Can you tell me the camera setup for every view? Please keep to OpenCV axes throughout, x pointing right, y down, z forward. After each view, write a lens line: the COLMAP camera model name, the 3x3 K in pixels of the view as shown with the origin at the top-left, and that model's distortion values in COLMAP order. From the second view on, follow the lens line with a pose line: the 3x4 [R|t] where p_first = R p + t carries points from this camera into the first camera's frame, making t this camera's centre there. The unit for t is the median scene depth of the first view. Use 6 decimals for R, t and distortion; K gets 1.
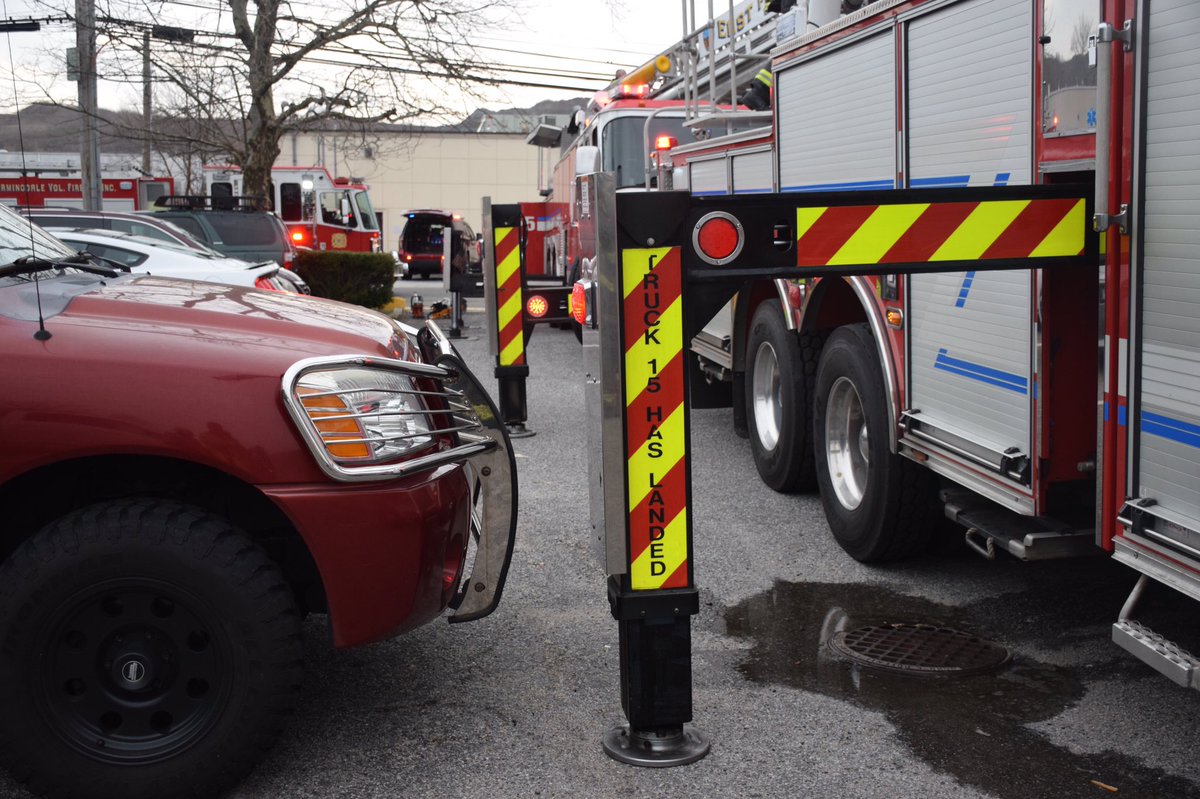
lens RADIAL K [[1334.7, 0, 600.0], [0, 1334.7, 399.5], [0, 0, 1]] dist [-0.004913, 0.011393]
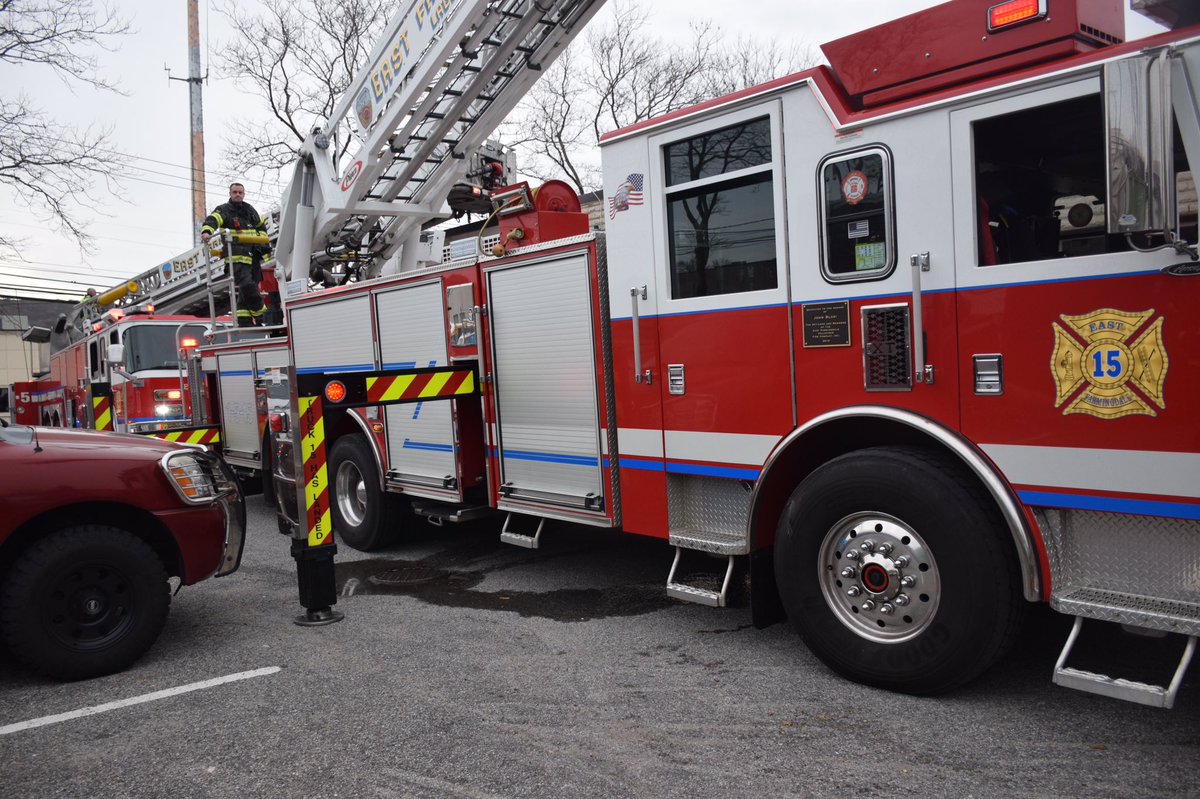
lens RADIAL K [[931.2, 0, 600.0], [0, 931.2, 399.5], [0, 0, 1]] dist [0.003298, 0.001581]
pose [[0.837643, -0.046089, 0.544270, -0.385555], [0.109092, 0.990474, -0.084021, 0.076728], [-0.535213, 0.129754, 0.834692, -0.580804]]
